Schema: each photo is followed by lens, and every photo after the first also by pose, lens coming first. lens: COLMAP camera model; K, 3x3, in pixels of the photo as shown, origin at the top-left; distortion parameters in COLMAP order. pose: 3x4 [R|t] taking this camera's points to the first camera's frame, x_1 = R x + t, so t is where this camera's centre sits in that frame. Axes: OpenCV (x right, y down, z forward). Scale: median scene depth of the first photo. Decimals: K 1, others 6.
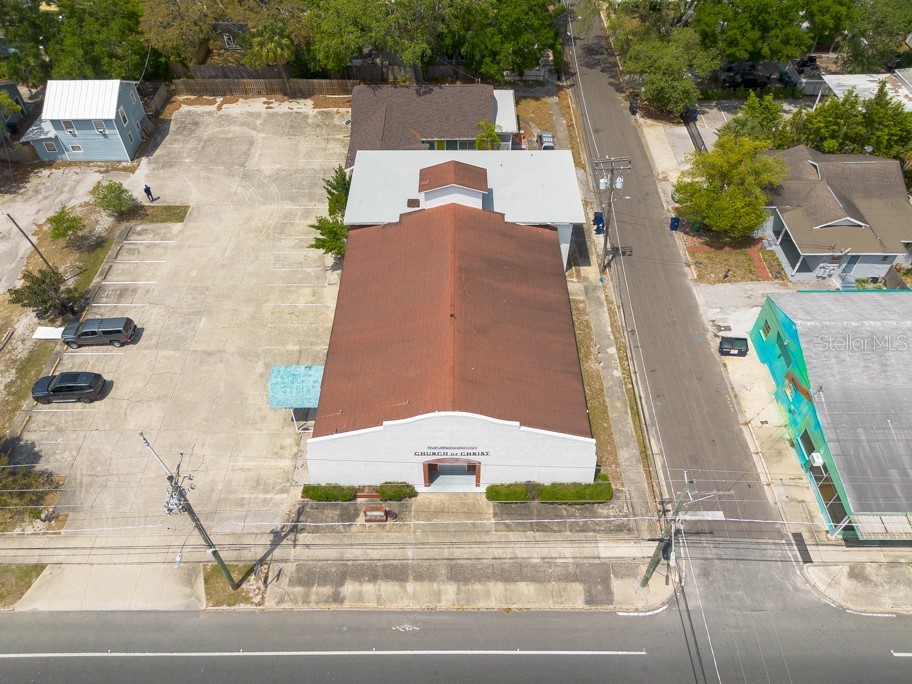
lens RADIAL K [[664.7, 0, 456.0], [0, 664.7, 342.0], [0, 0, 1]] dist [0.072053, -0.082223]
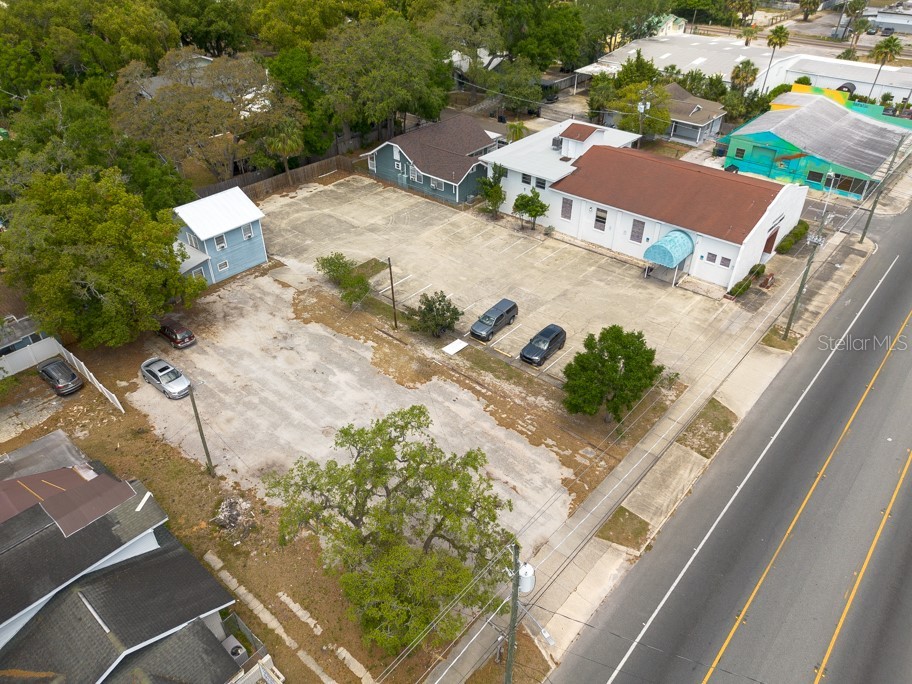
lens RADIAL K [[649.4, 0, 454.0], [0, 649.4, 346.6], [0, 0, 1]] dist [0.073298, -0.075529]
pose [[0.654974, -0.440262, 0.614149, -1.387407], [0.553171, 0.833036, 0.007232, -0.025160], [-0.514792, 0.334993, 0.789157, 0.200767]]
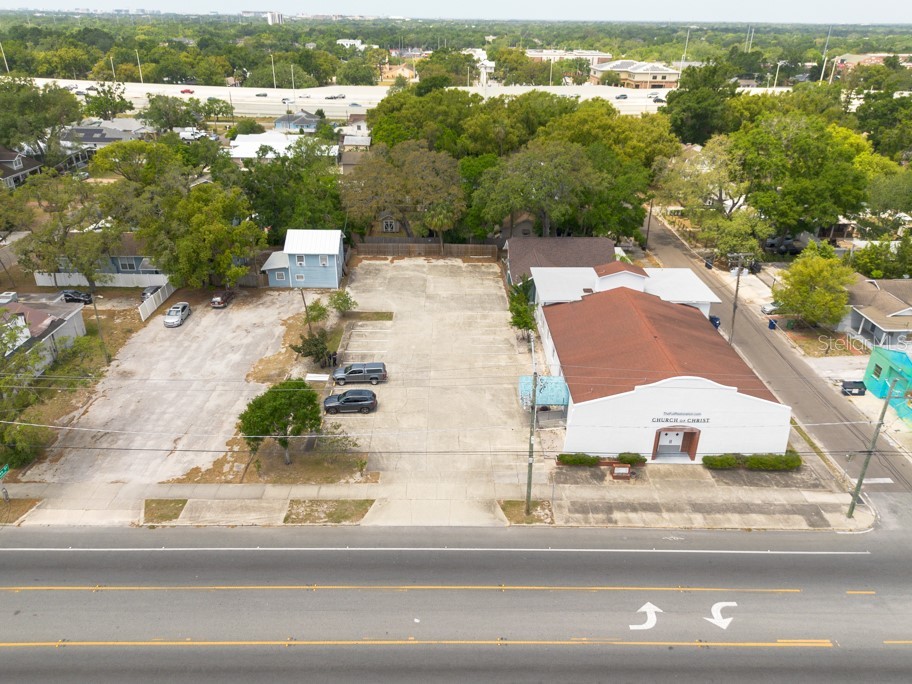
lens RADIAL K [[657.9, 0, 454.2], [0, 657.9, 344.5], [0, 0, 1]] dist [0.072198, -0.076053]
pose [[0.999813, 0.010744, 0.016103, -0.403834], [-0.004258, 0.933526, -0.358484, 0.423833], [-0.018885, 0.358348, 0.933397, -0.230410]]
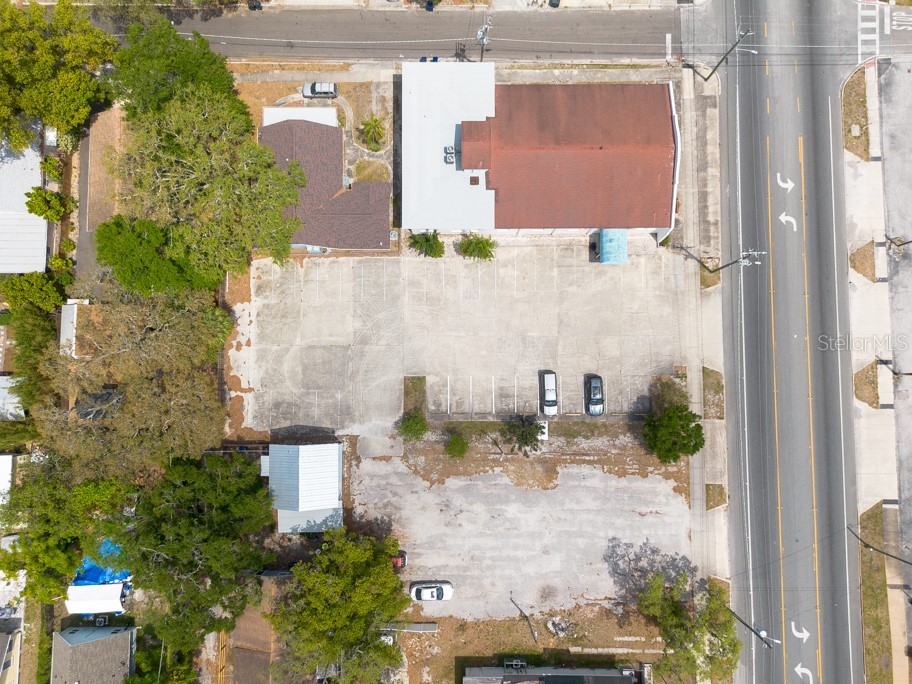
lens RADIAL K [[649.4, 0, 454.0], [0, 649.4, 346.6], [0, 0, 1]] dist [0.073298, -0.075529]
pose [[-0.000770, -0.997948, 0.064024, -0.565945], [0.733605, 0.042945, 0.678218, -1.308011], [-0.679576, 0.047490, 0.732066, 0.052761]]
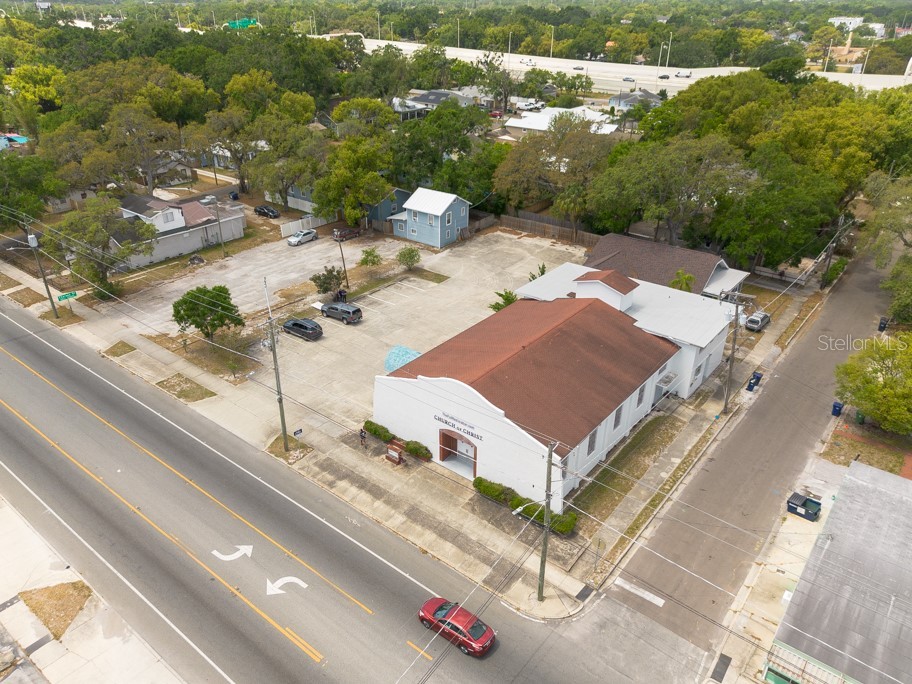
lens RADIAL K [[668.7, 0, 446.1], [0, 668.7, 335.3], [0, 0, 1]] dist [0.065368, -0.062044]
pose [[0.778677, 0.288320, -0.557255, 0.521297], [-0.462227, 0.864199, -0.198760, 0.233677], [0.424273, 0.412349, 0.806202, -0.064012]]
